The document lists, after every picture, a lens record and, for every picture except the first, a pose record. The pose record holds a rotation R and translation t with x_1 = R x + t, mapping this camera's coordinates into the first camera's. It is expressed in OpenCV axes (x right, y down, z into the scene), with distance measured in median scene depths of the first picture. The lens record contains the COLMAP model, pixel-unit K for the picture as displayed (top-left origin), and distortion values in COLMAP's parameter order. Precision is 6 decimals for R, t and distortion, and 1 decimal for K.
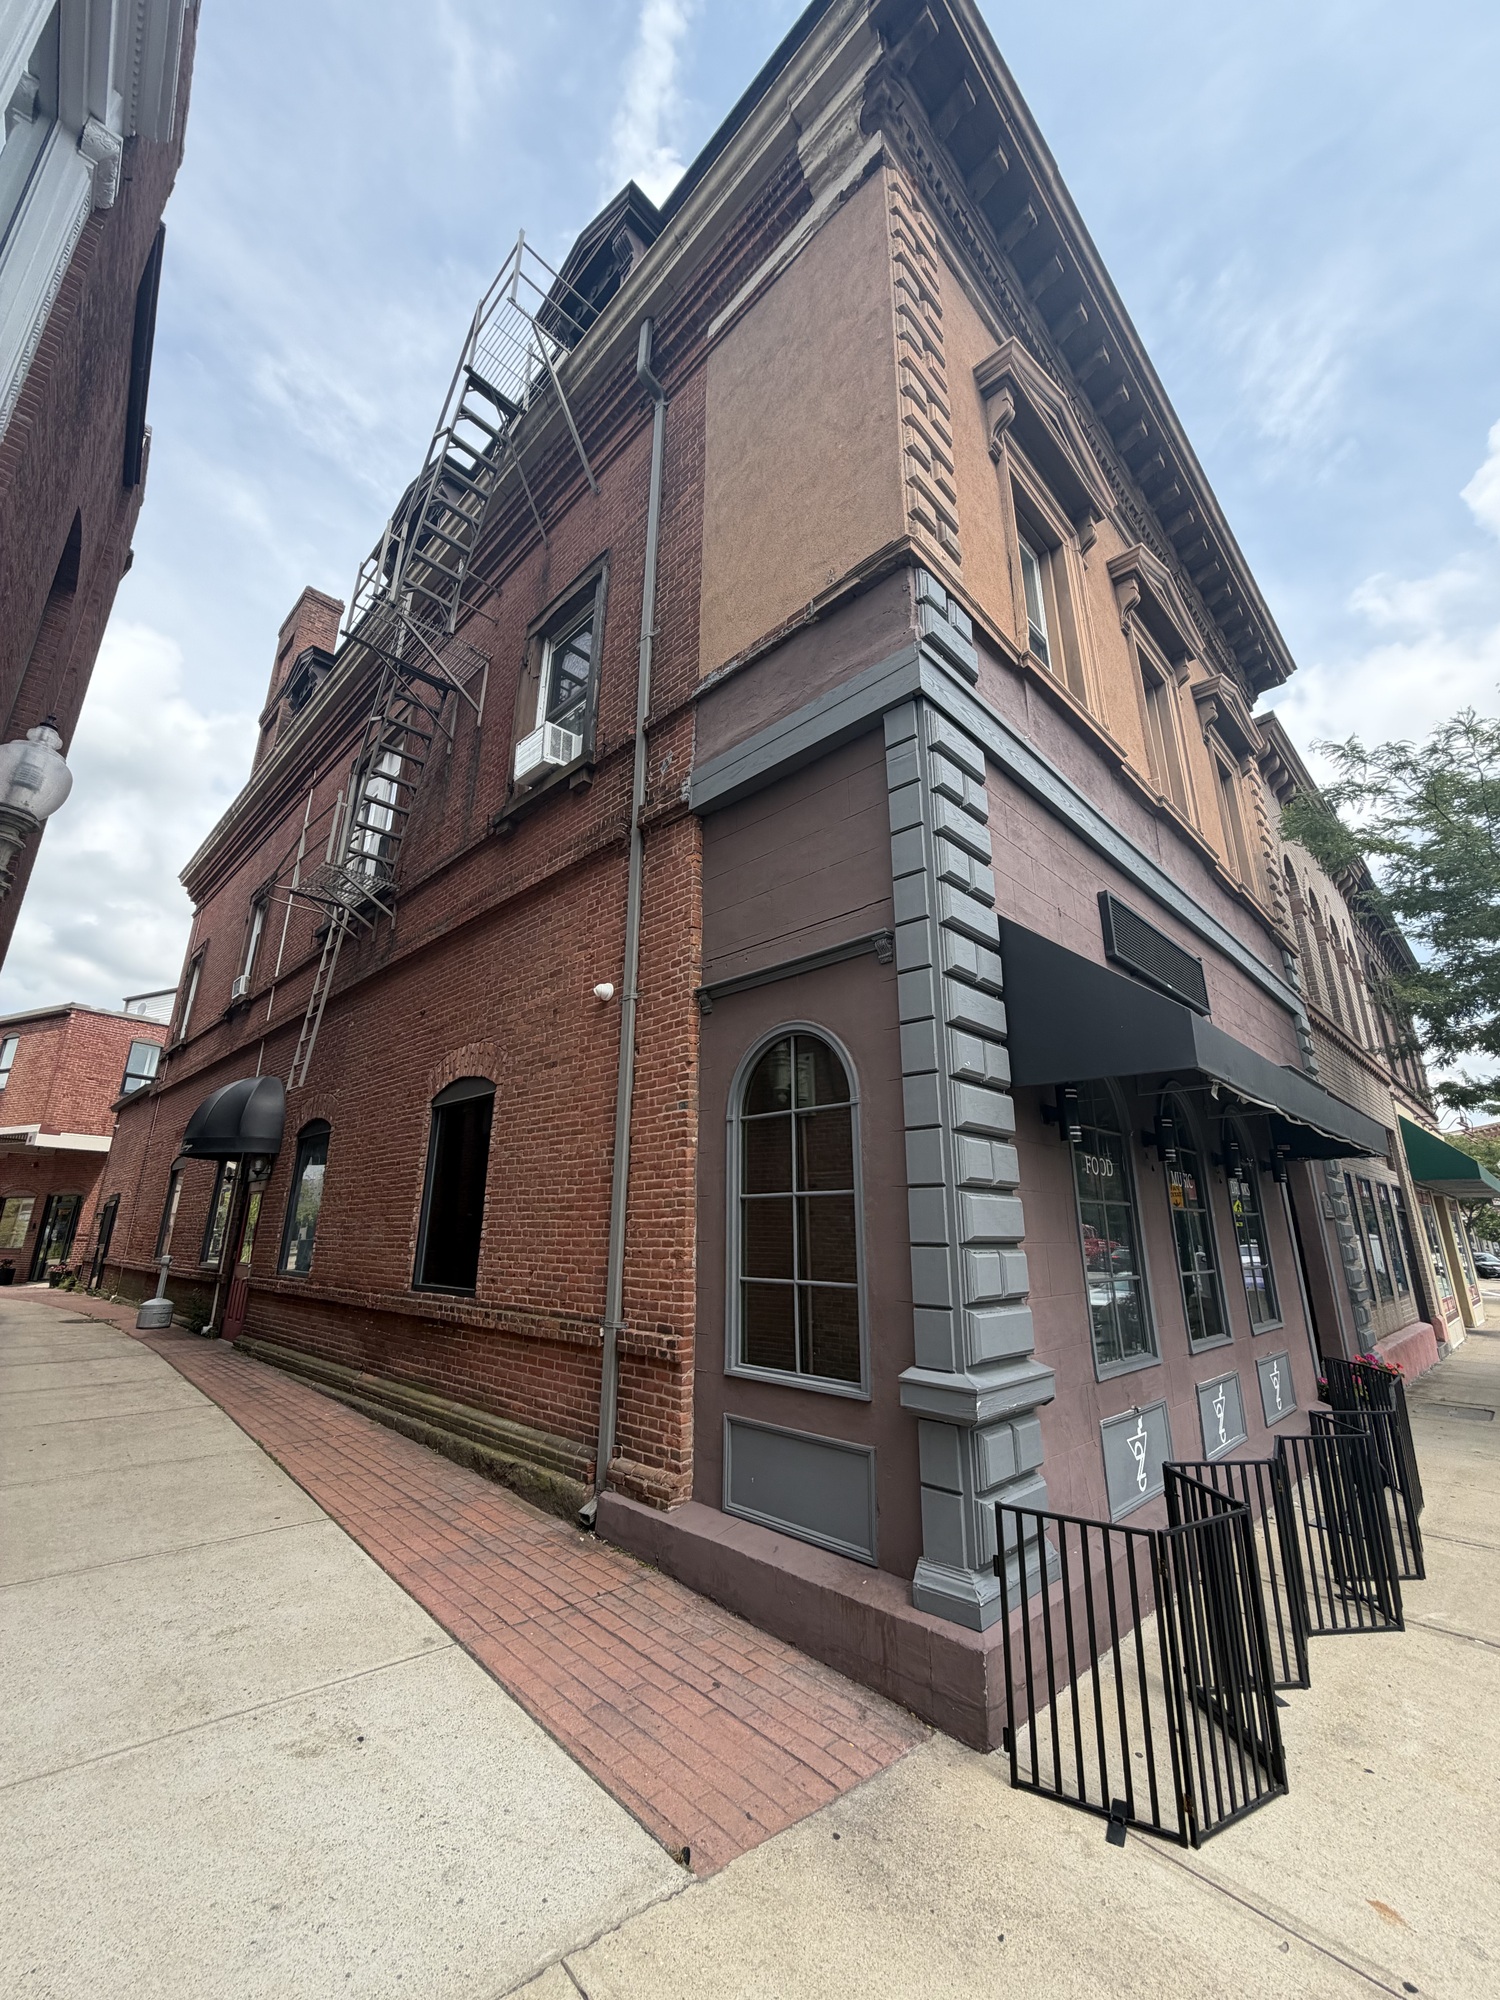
lens RADIAL K [[795.7, 0, 749.5], [0, 795.7, 995.3], [0, 0, 1]] dist [0.000706, 0.000349]
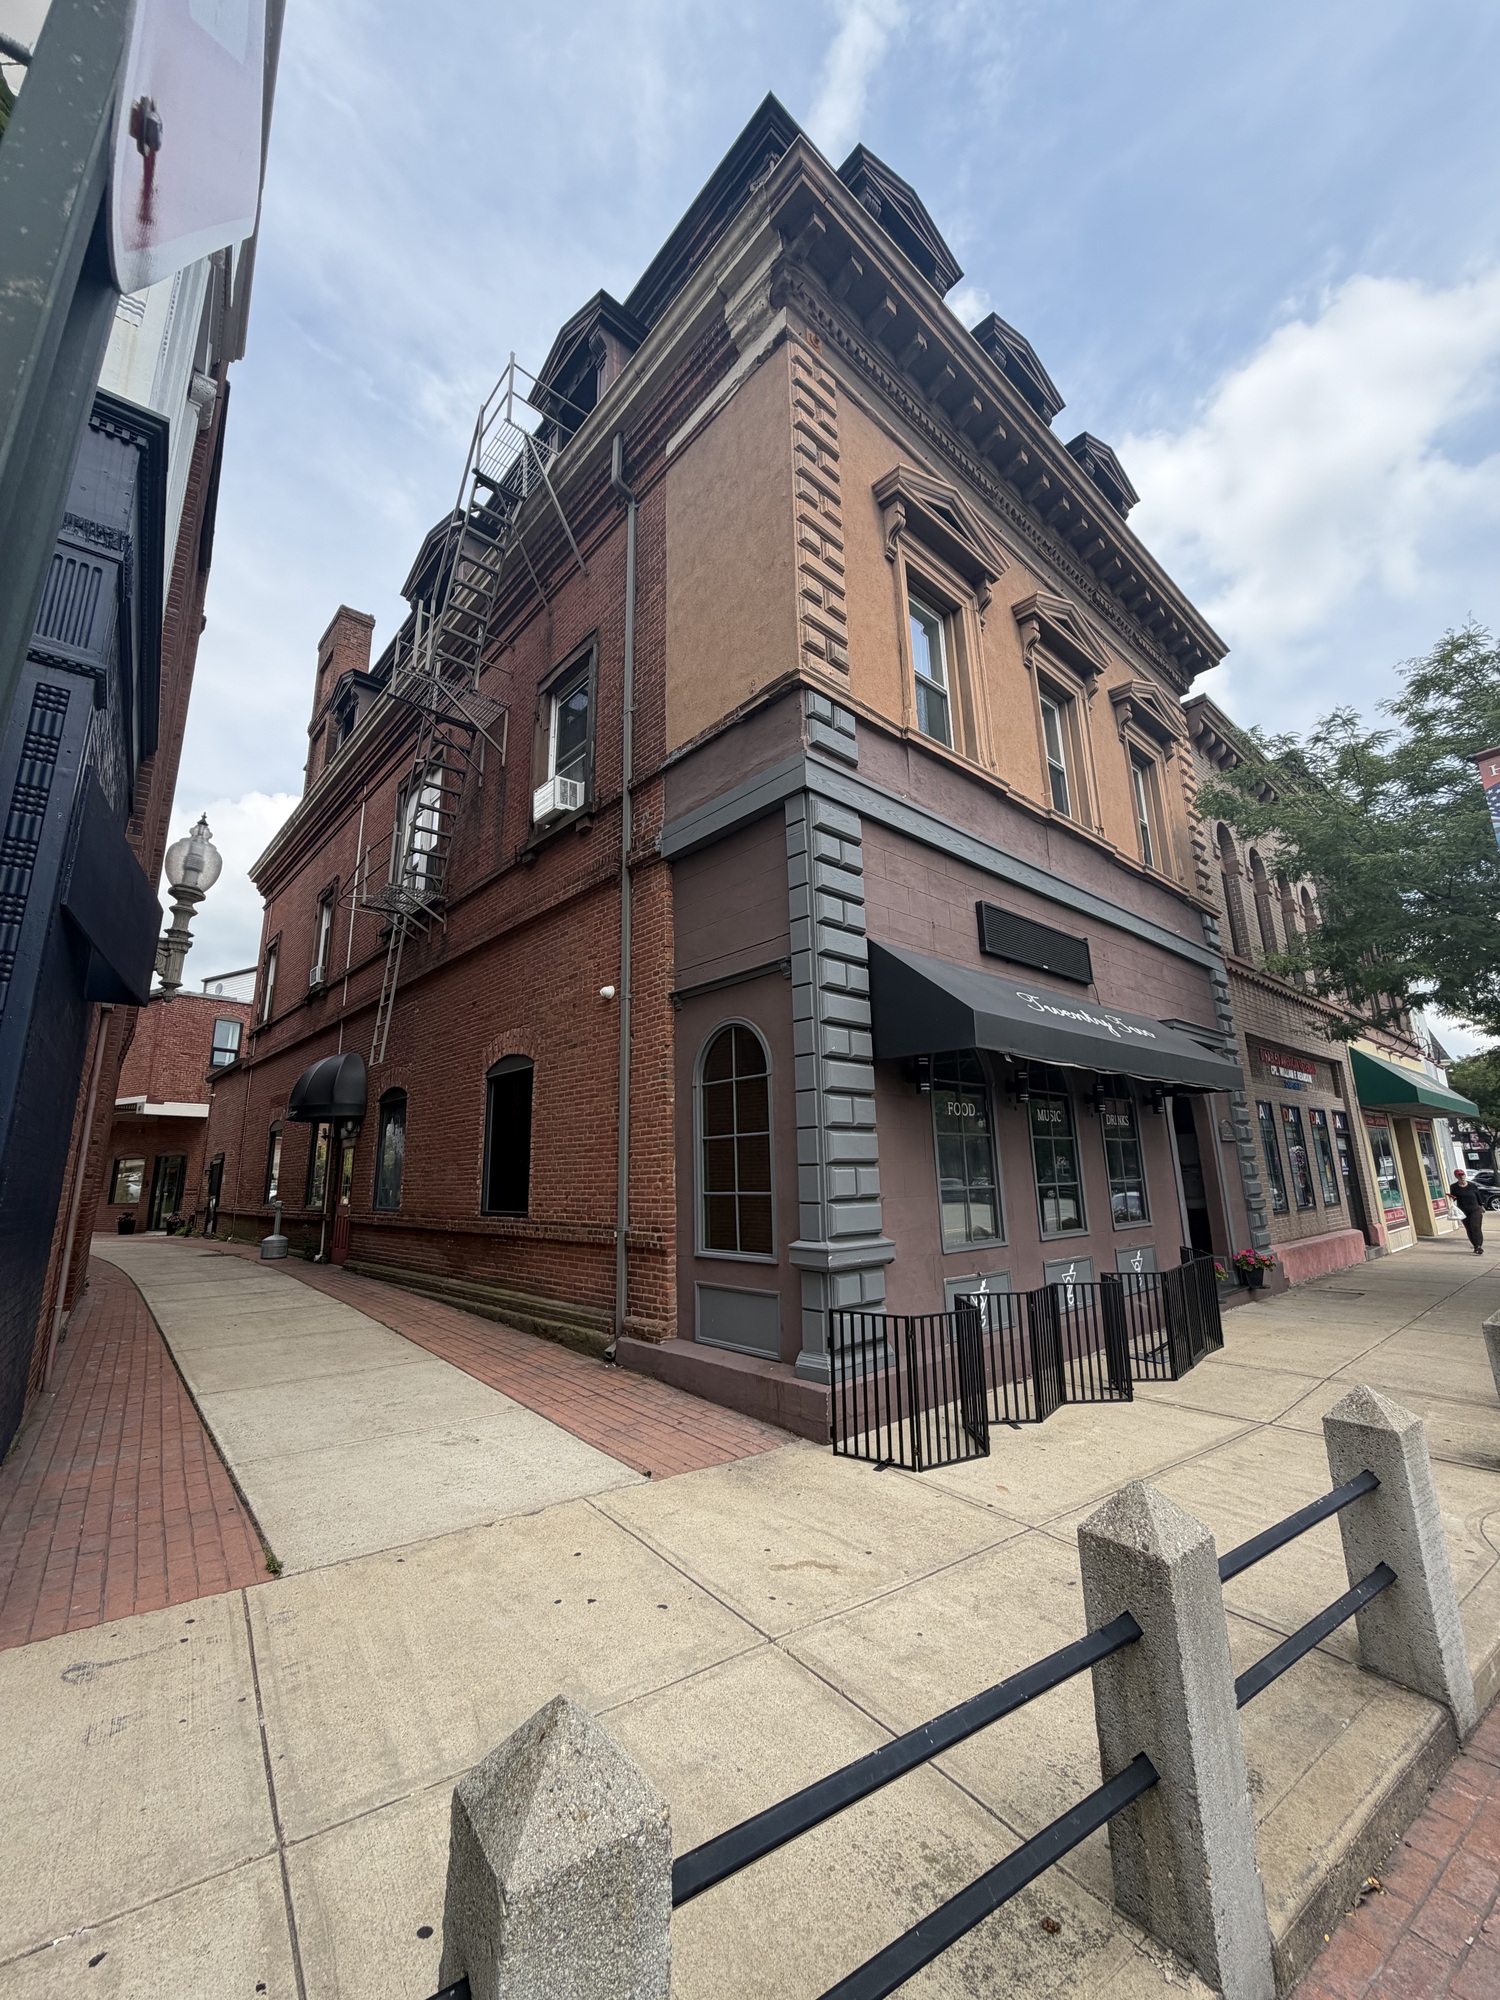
lens RADIAL K [[795.7, 0, 749.7], [0, 795.7, 995.8], [0, 0, 1]] dist [0.000706, 0.000349]
pose [[0.998081, -0.039610, -0.047592, 0.113851], [0.042807, 0.996757, 0.068141, -0.075223], [0.044739, -0.070047, 0.996540, -0.313905]]
